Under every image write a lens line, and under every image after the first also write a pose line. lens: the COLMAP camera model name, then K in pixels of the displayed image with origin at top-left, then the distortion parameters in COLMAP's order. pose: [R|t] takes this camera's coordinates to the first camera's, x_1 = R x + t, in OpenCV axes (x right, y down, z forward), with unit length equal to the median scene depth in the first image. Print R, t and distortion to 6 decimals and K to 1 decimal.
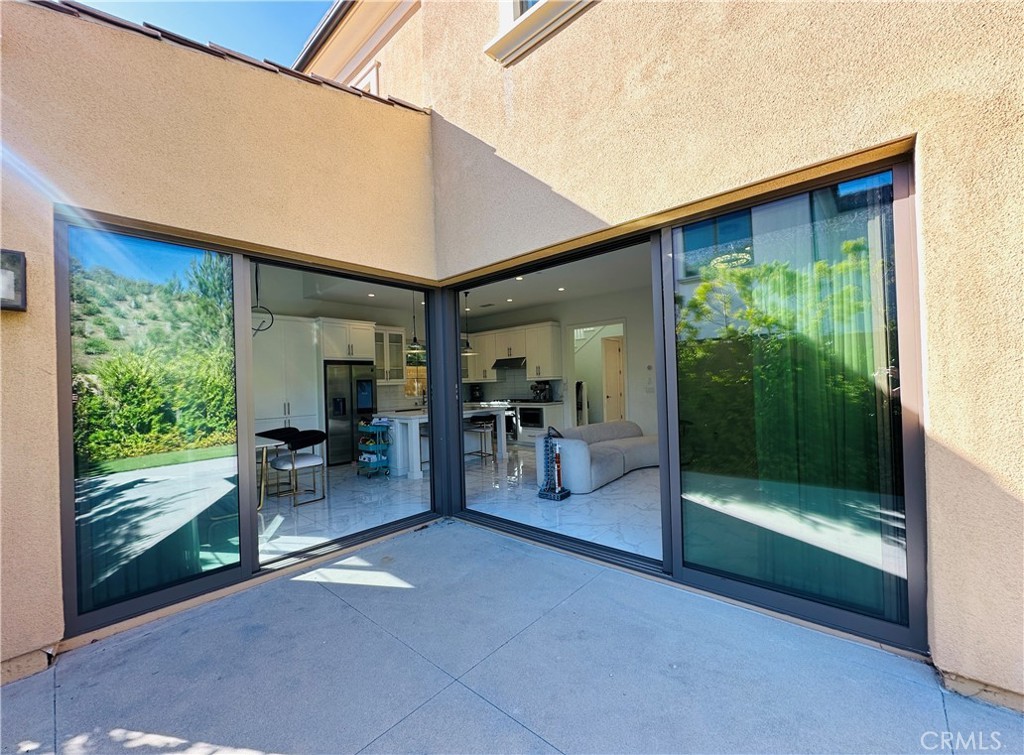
lens RADIAL K [[405.8, 0, 503.6], [0, 405.8, 377.9], [0, 0, 1]] dist [-0.002841, 0.001097]
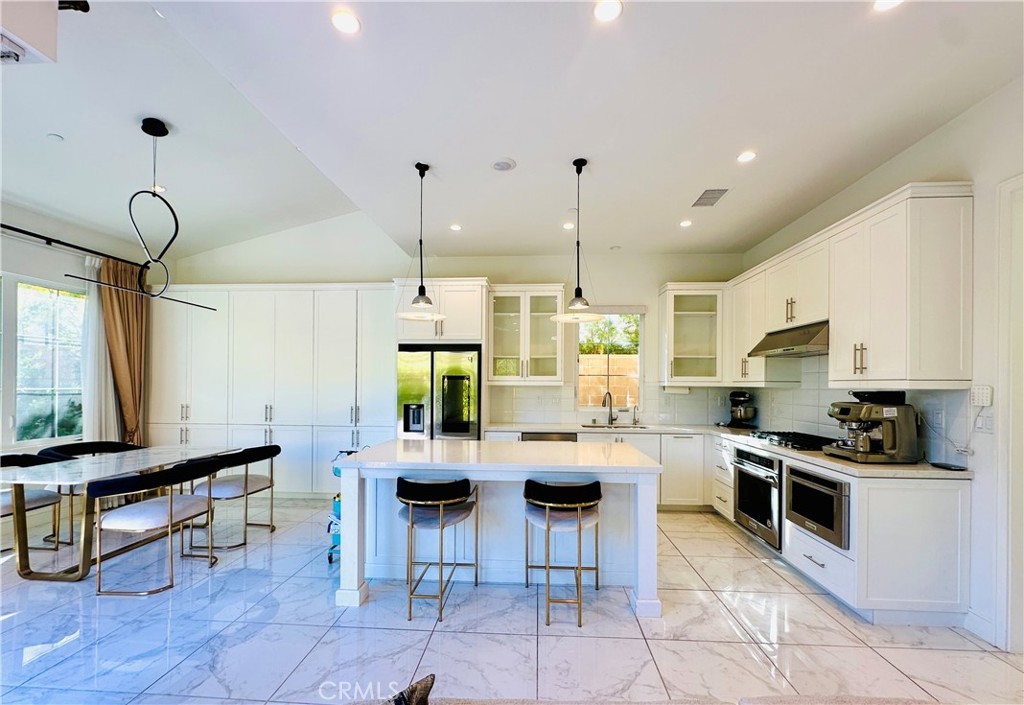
lens RADIAL K [[425.4, 0, 511.0], [0, 425.4, 382.8], [0, 0, 1]] dist [-0.004490, 0.000503]
pose [[0.630334, 0.034281, -0.775567, 0.170807], [-0.015497, 0.999381, 0.031579, -0.005252], [0.776169, -0.007887, 0.630475, 0.582794]]
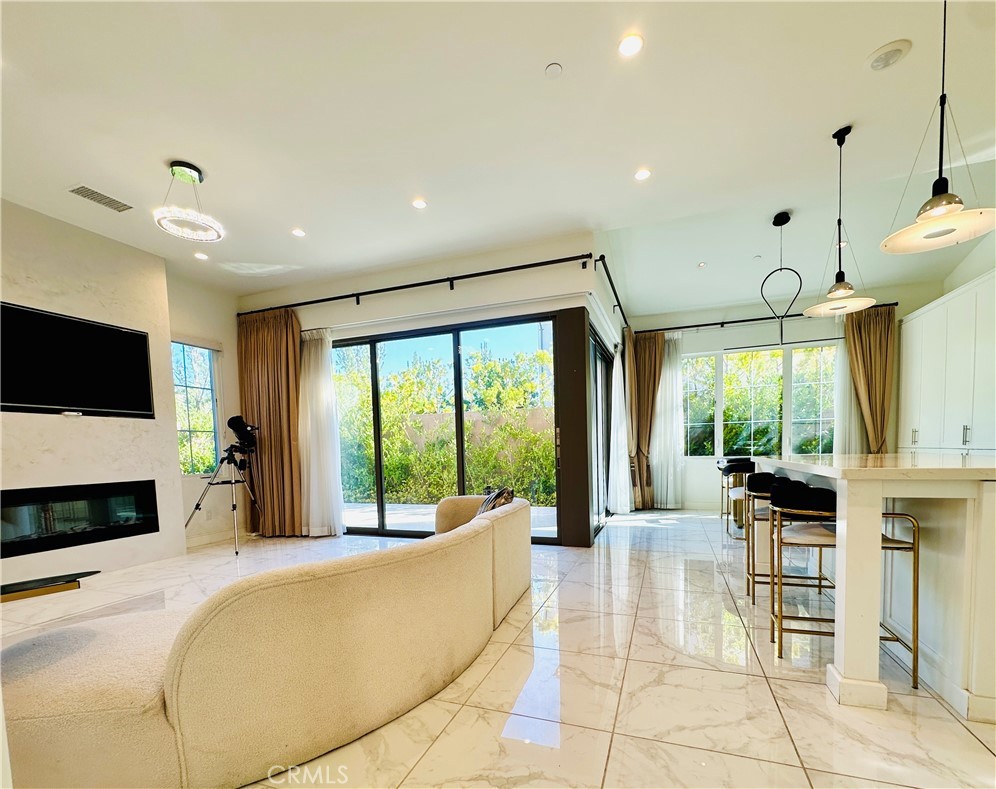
lens RADIAL K [[454.9, 0, 505.8], [0, 454.9, 478.7], [0, 0, 1]] dist [-0.006189, 0.000662]
pose [[-0.916807, 0.082799, -0.390651, 0.221885], [0.060997, 0.995825, 0.067916, 0.042998], [0.394644, 0.038438, -0.918030, 0.978999]]
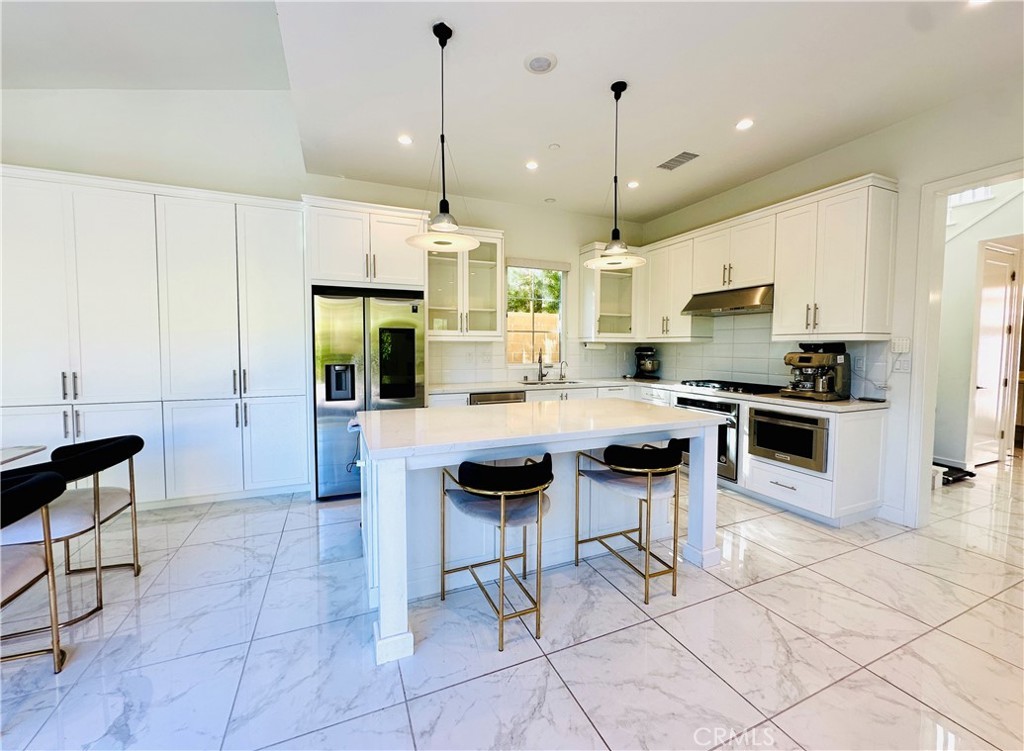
lens RADIAL K [[405.8, 0, 508.8], [0, 405.8, 365.8], [0, 0, 1]] dist [-0.002841, 0.001097]
pose [[0.911502, 0.055384, -0.407549, -0.017432], [-0.027116, 0.996828, 0.074818, 0.008011], [0.410400, -0.057145, 0.910113, 0.532135]]
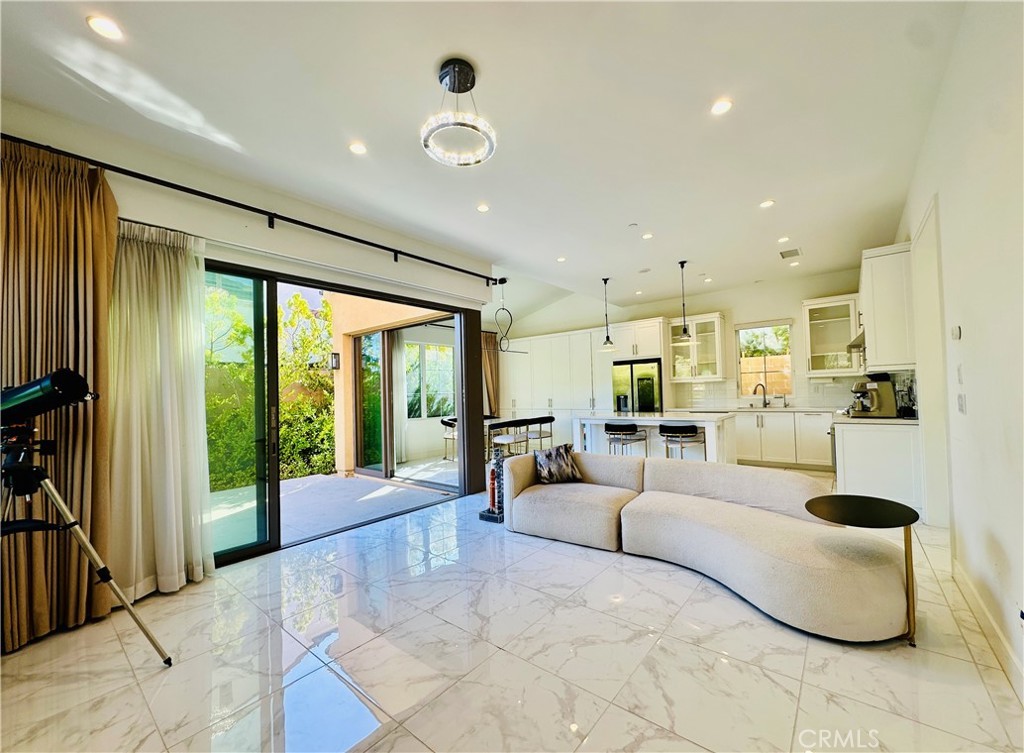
lens RADIAL K [[405.8, 0, 516.1], [0, 405.8, 379.2], [0, 0, 1]] dist [-0.002841, 0.001097]
pose [[0.064368, -0.004435, -0.997916, 0.558510], [0.039178, 0.999230, -0.001913, -0.002224], [0.997157, -0.038973, 0.064493, 0.538259]]
